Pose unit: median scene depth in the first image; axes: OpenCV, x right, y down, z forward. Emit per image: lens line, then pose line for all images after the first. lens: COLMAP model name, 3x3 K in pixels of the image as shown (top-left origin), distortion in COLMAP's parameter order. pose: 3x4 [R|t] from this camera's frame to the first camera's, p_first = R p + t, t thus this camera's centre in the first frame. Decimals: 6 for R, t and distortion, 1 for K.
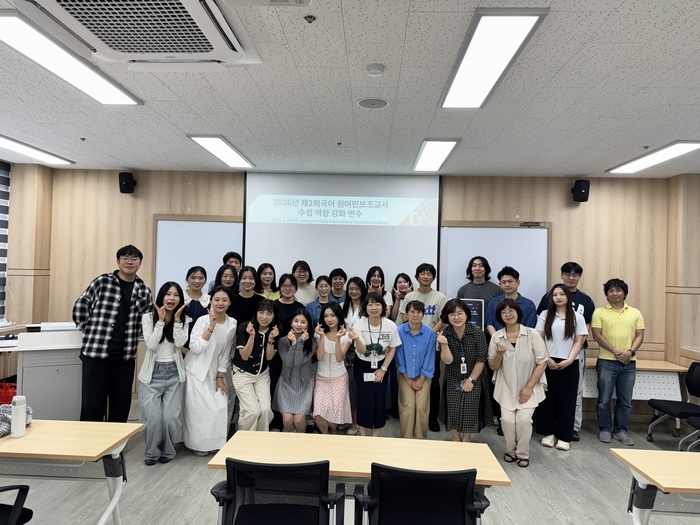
lens RADIAL K [[508.4, 0, 350.0], [0, 508.4, 262.5], [0, 0, 1]] dist [0.152451, -0.215212]
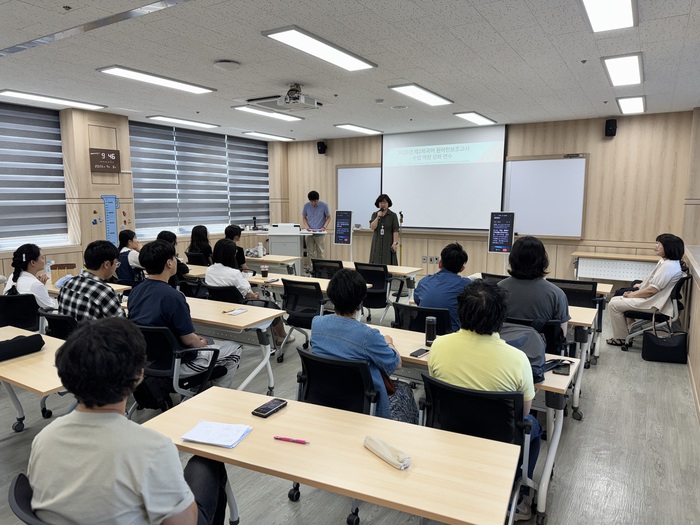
lens RADIAL K [[508.4, 0, 350.0], [0, 508.4, 262.5], [0, 0, 1]] dist [0.152451, -0.215212]
pose [[0.871134, 0.037754, -0.489592, 0.515793], [0.027440, 0.991739, 0.125302, 0.016877], [0.490278, -0.122589, 0.862902, -0.490720]]
